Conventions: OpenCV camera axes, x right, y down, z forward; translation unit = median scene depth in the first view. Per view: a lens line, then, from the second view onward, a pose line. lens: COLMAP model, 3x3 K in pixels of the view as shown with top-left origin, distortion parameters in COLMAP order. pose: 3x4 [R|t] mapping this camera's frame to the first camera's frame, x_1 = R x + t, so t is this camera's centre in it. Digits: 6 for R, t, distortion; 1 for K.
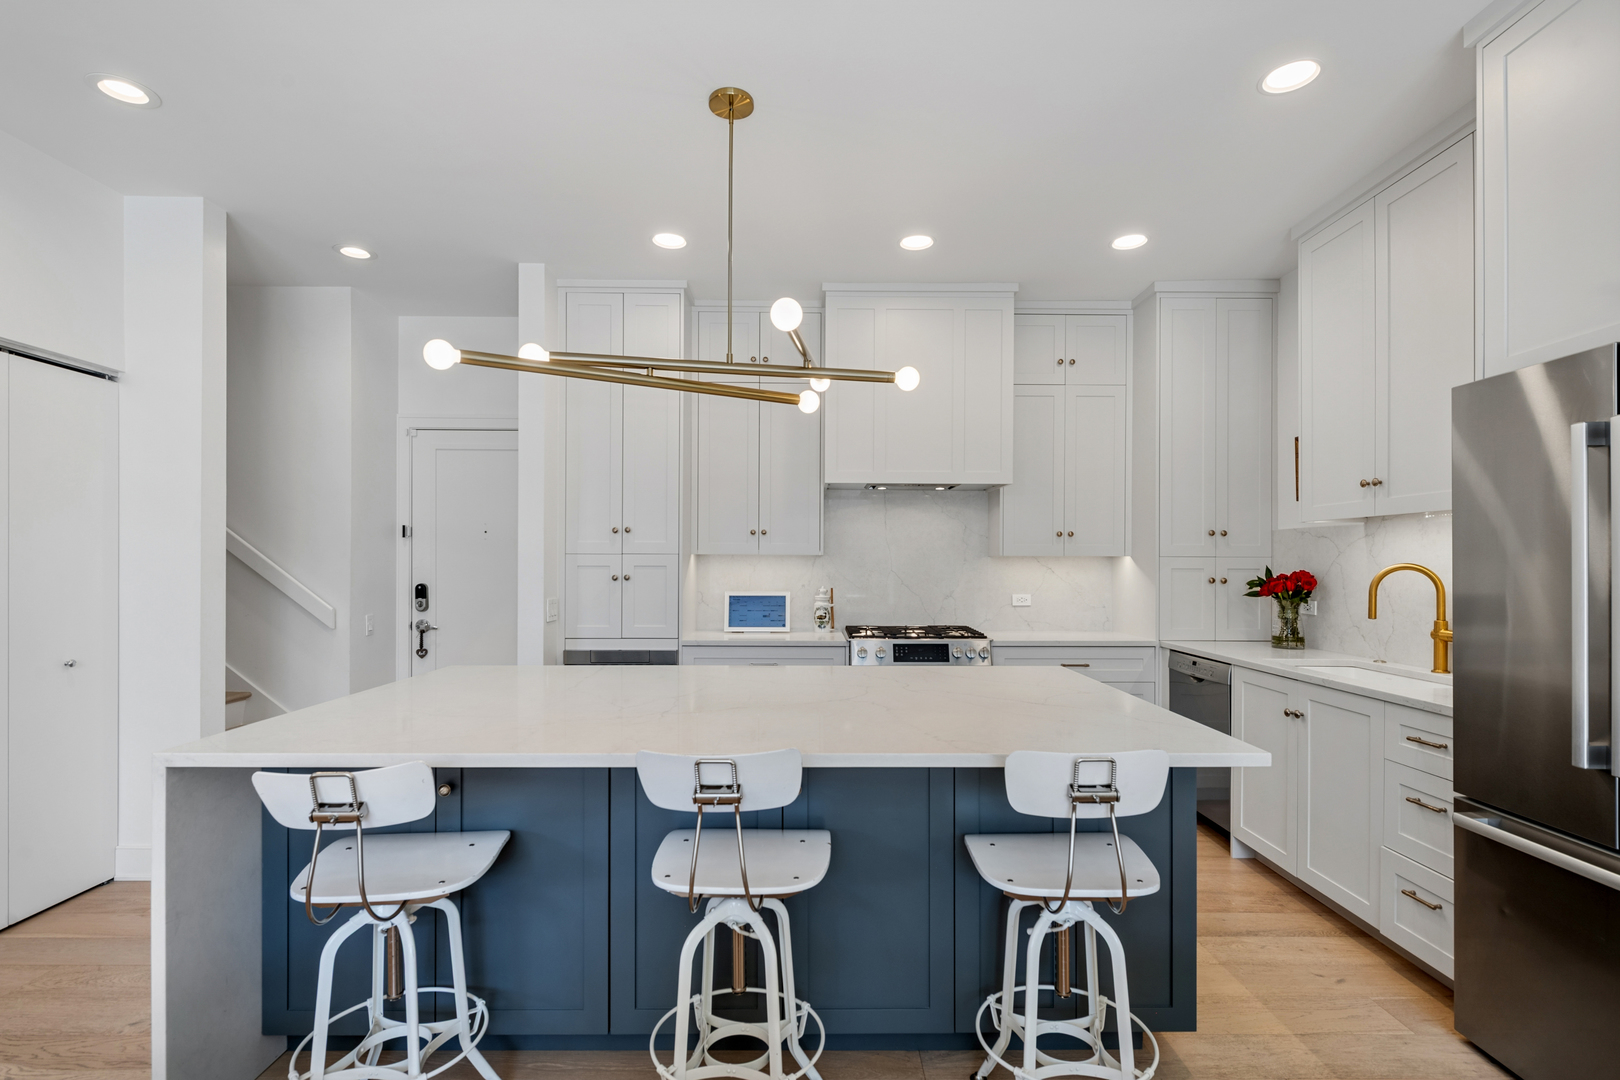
lens RADIAL K [[766.6, 0, 799.6], [0, 766.6, 564.1], [0, 0, 1]] dist [0.021412, 0.000139]
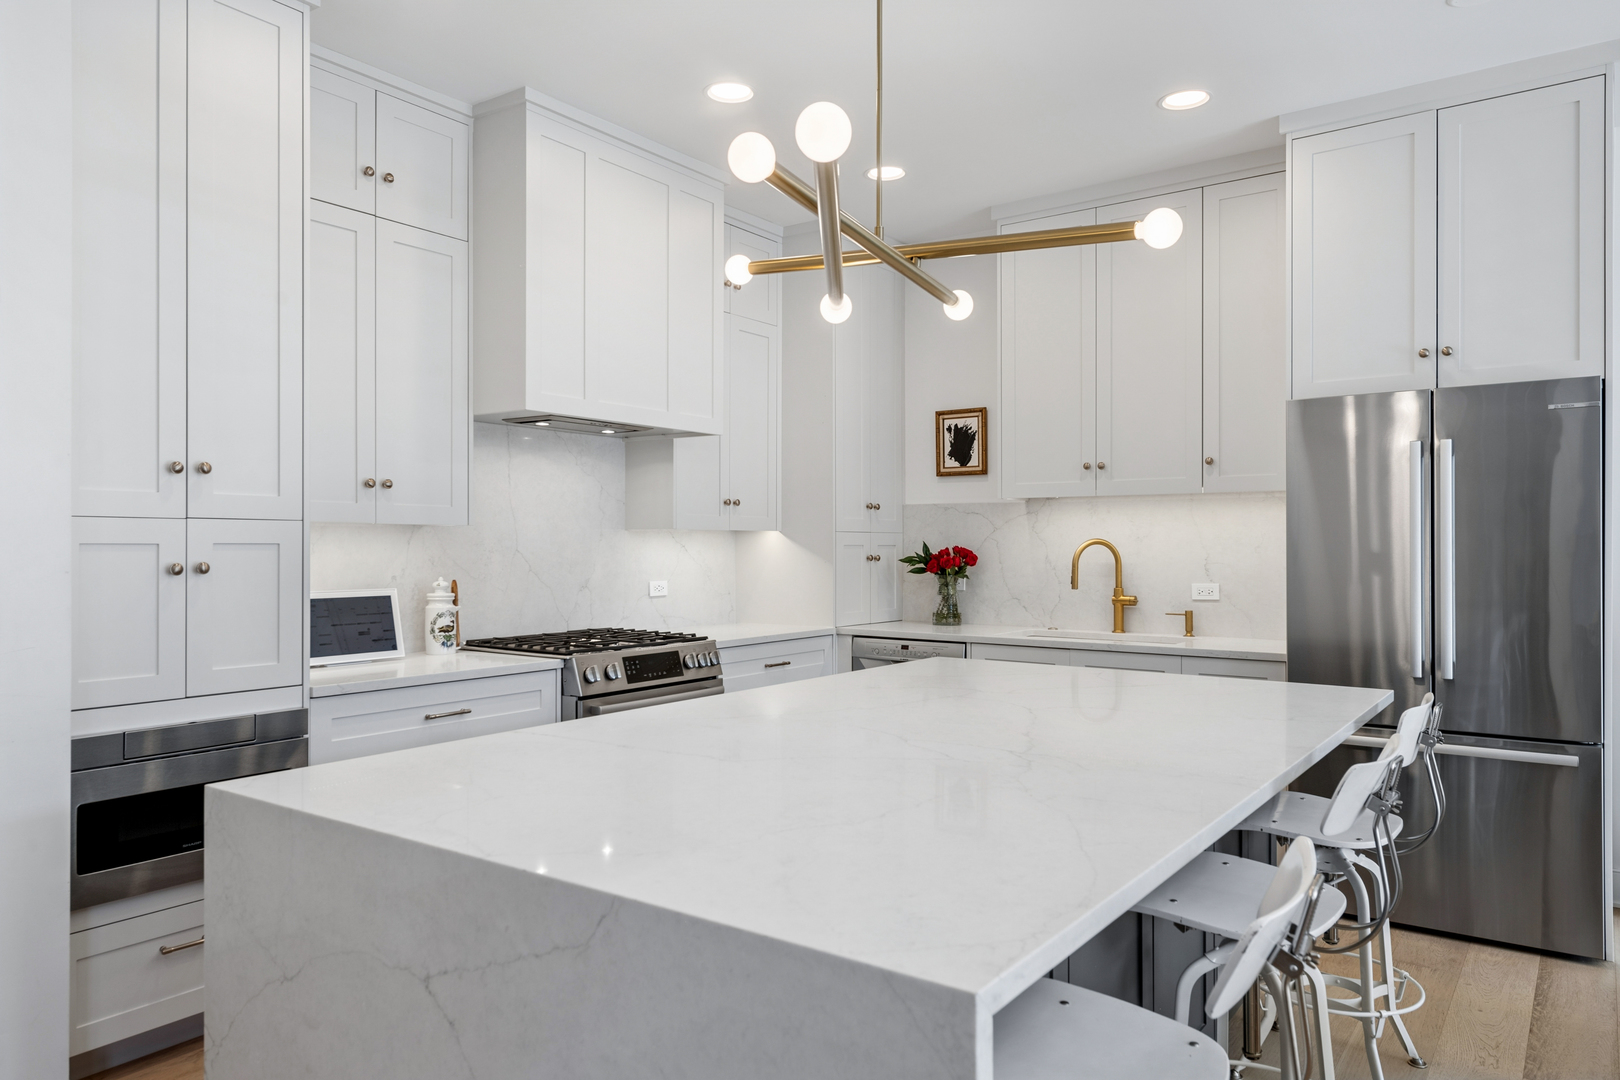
lens RADIAL K [[1094.8, 0, 802.8], [0, 1094.8, 535.2], [0, 0, 1]] dist [0.097193, 0.000597]
pose [[0.591502, 0.003835, 0.806294, -0.570713], [0.001949, 0.999979, -0.006186, 0.002232], [-0.806301, 0.005230, 0.591482, 0.296907]]
